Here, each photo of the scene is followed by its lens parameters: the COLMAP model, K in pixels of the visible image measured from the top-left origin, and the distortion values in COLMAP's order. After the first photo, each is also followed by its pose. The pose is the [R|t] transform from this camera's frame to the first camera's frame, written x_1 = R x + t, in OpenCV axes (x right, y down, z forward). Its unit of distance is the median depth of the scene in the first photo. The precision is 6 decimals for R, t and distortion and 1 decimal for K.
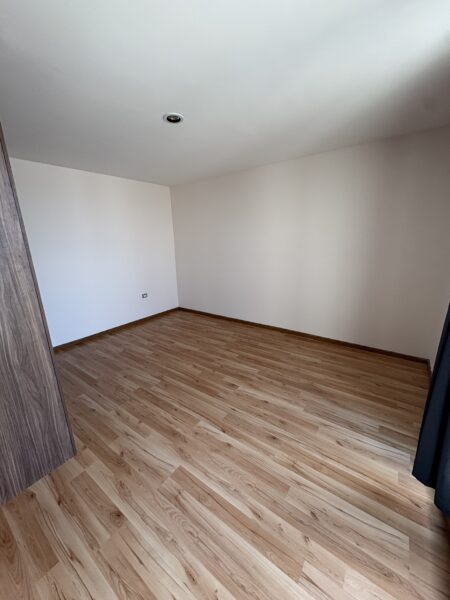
lens RADIAL K [[239.7, 0, 223.6], [0, 239.7, 297.2], [0, 0, 1]] dist [-0.001154, -0.000335]
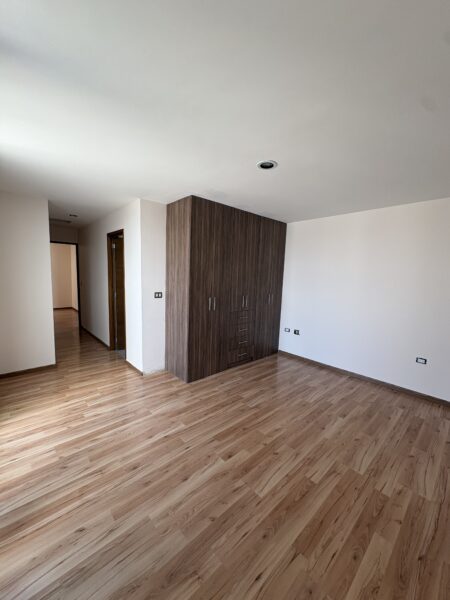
lens RADIAL K [[239.7, 0, 222.0], [0, 239.7, 297.9], [0, 0, 1]] dist [-0.001154, -0.000335]
pose [[-0.200262, 0.120121, -0.972351, 0.810203], [-0.257969, 0.950970, 0.170610, -0.279211], [0.945170, 0.285004, -0.159455, 1.029178]]
